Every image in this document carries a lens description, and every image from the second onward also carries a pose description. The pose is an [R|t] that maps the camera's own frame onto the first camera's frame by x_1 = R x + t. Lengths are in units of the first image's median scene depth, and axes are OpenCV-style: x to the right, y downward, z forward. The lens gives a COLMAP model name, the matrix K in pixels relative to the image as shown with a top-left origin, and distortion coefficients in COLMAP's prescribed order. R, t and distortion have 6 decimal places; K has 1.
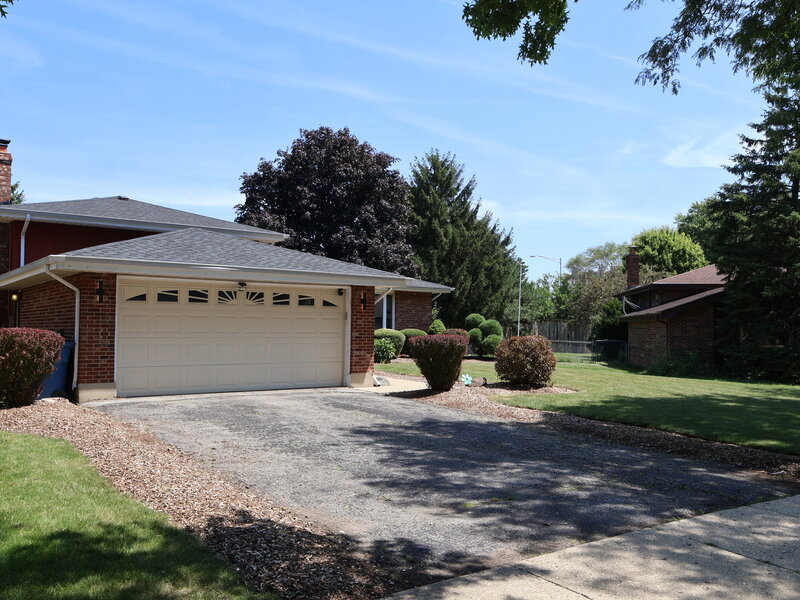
lens RADIAL K [[702.4, 0, 399.8], [0, 702.4, 299.7], [0, 0, 1]] dist [-0.073873, -0.000725]
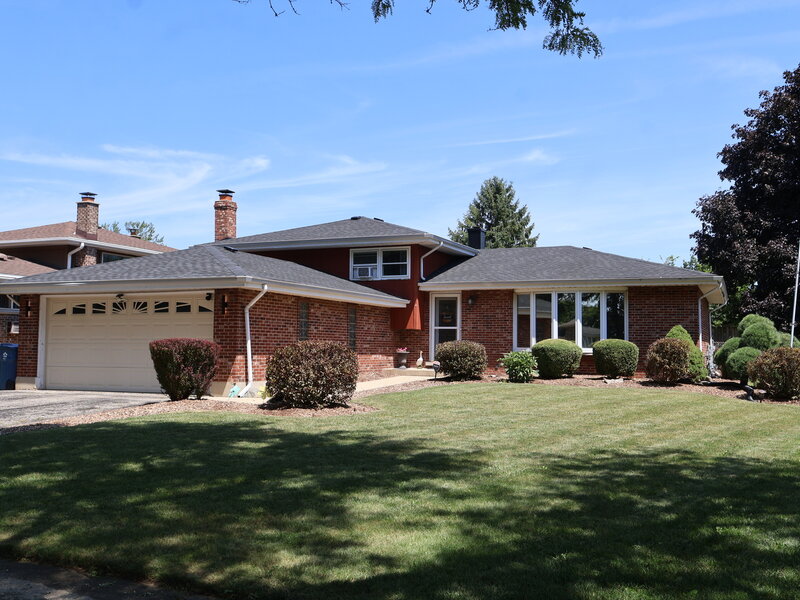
lens RADIAL K [[762.1, 0, 400.0], [0, 762.1, 300.0], [0, 0, 1]] dist [-0.012045, -0.003870]
pose [[0.501220, -0.057670, -0.863396, 0.993299], [0.033258, 0.998323, -0.047376, 0.054421], [0.864680, -0.004969, 0.502298, 0.736633]]
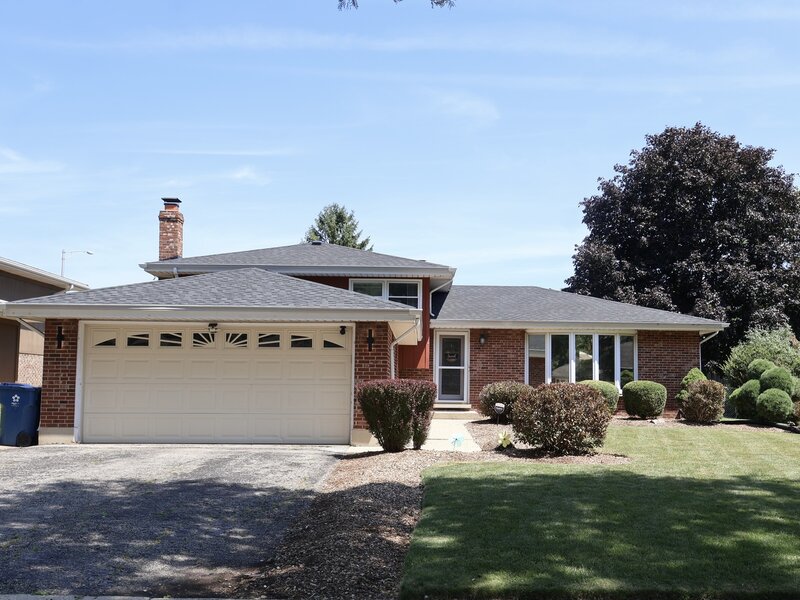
lens RADIAL K [[837.8, 0, 400.0], [0, 837.8, 300.0], [0, 0, 1]] dist [-0.015780, -0.019360]
pose [[0.808118, -0.062833, -0.585659, 0.581184], [0.022326, 0.996847, -0.076141, 0.032095], [0.588597, 0.048455, 0.806973, 0.247344]]
